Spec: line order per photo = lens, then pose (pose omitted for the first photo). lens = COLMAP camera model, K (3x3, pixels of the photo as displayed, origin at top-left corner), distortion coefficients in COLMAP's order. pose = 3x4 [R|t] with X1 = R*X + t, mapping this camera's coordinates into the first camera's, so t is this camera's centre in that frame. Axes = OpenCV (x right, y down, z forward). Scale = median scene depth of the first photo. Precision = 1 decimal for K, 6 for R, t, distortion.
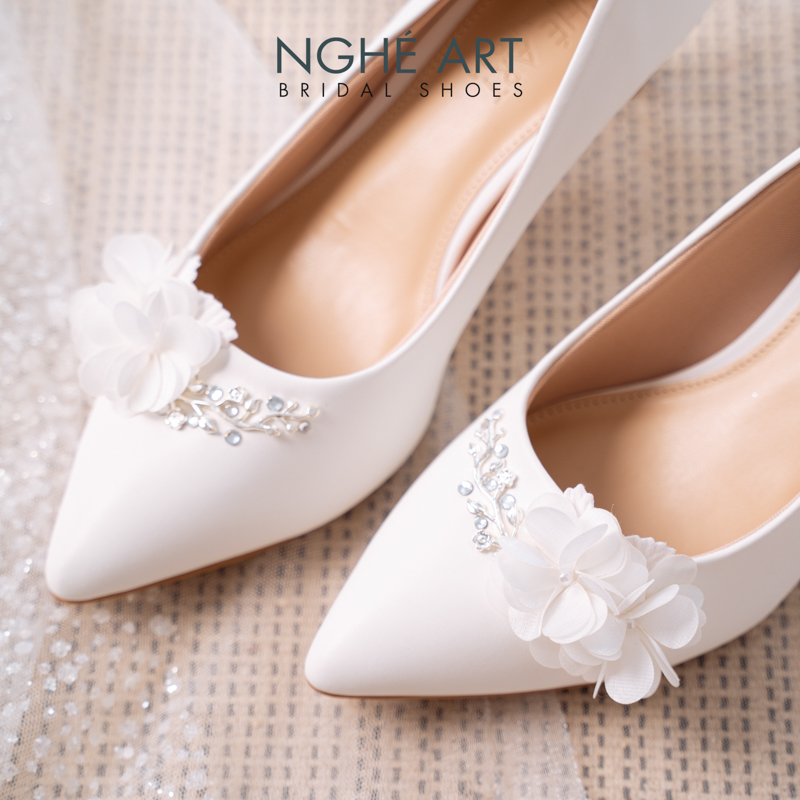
lens RADIAL K [[2316.6, 0, 400.2], [0, 2316.6, 400.2], [0, 0, 1]] dist [0.304584, 0.000000]
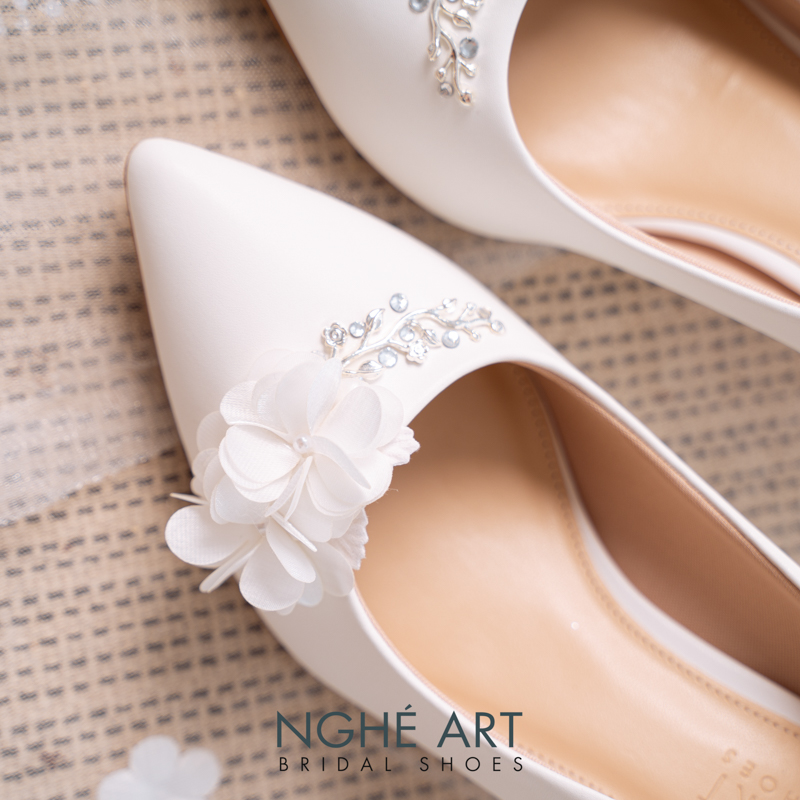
lens RADIAL K [[2316.6, 0, 400.4], [0, 2316.6, 400.1], [0, 0, 1]] dist [0.304584, 0.000000]
pose [[0.156317, 0.981764, 0.108192, -0.025495], [-0.979473, 0.139966, 0.145062, -0.073739], [0.127273, -0.128646, 0.983490, 0.195601]]
